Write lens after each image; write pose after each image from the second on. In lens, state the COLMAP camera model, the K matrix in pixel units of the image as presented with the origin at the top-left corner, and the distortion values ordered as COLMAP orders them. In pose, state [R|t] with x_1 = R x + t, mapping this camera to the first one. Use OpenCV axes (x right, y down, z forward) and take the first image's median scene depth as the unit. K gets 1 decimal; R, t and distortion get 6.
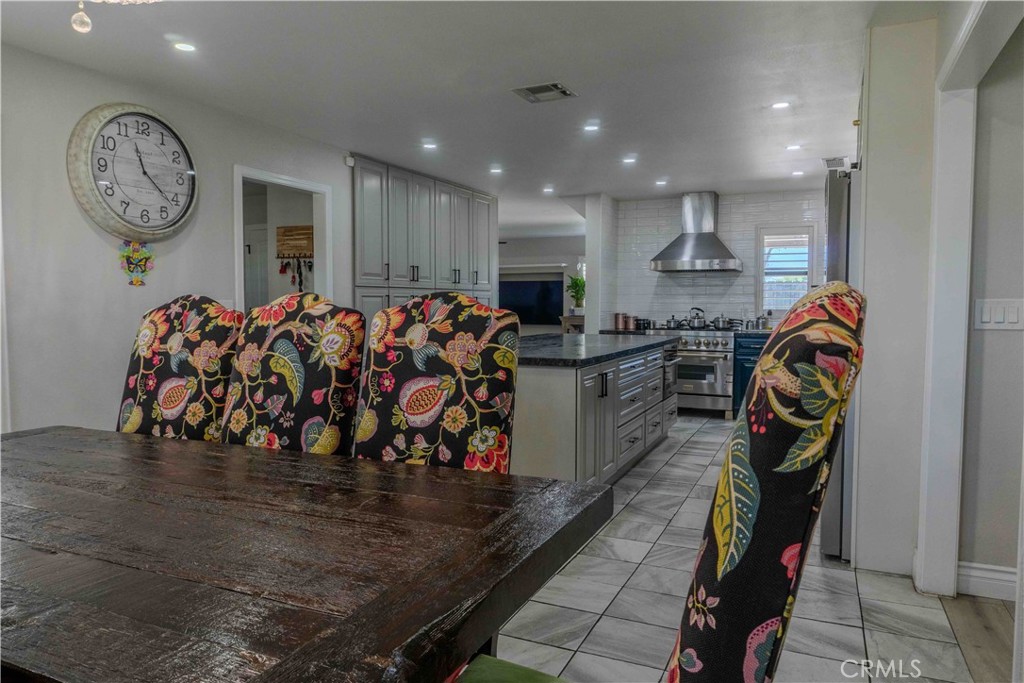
lens RADIAL K [[696.8, 0, 512.0], [0, 696.8, 341.5], [0, 0, 1]] dist [0.003852, 0.003506]
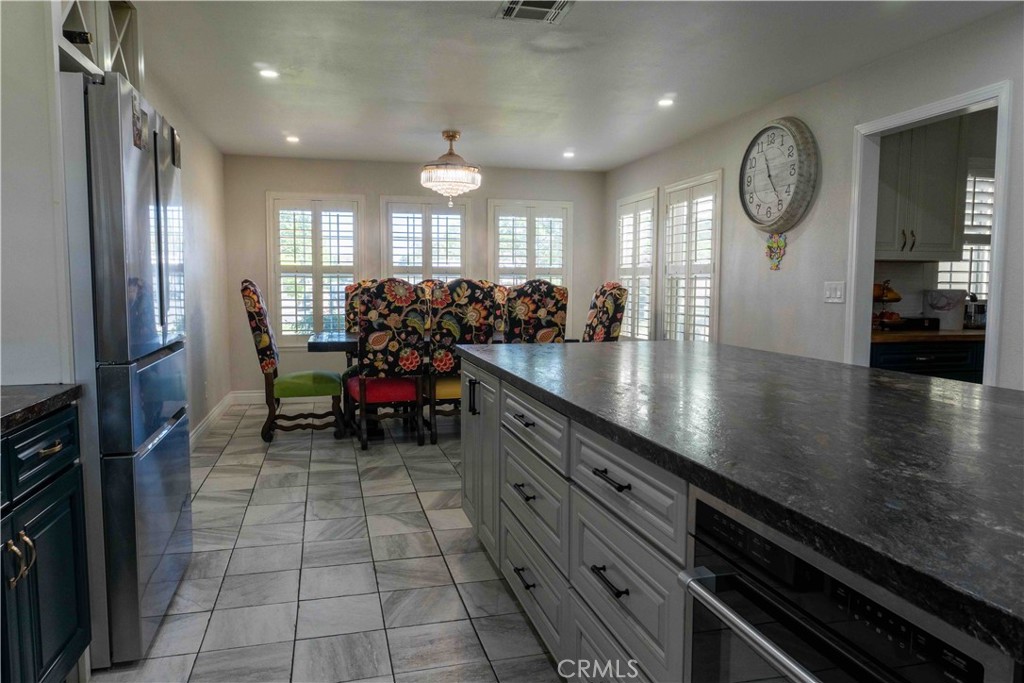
lens RADIAL K [[696.8, 0, 512.0], [0, 696.8, 341.5], [0, 0, 1]] dist [0.003852, 0.003506]
pose [[-0.777319, 0.047486, -0.627312, 0.591223], [-0.038440, 0.991699, 0.122701, -0.089687], [0.627931, 0.119492, -0.769041, 1.692364]]
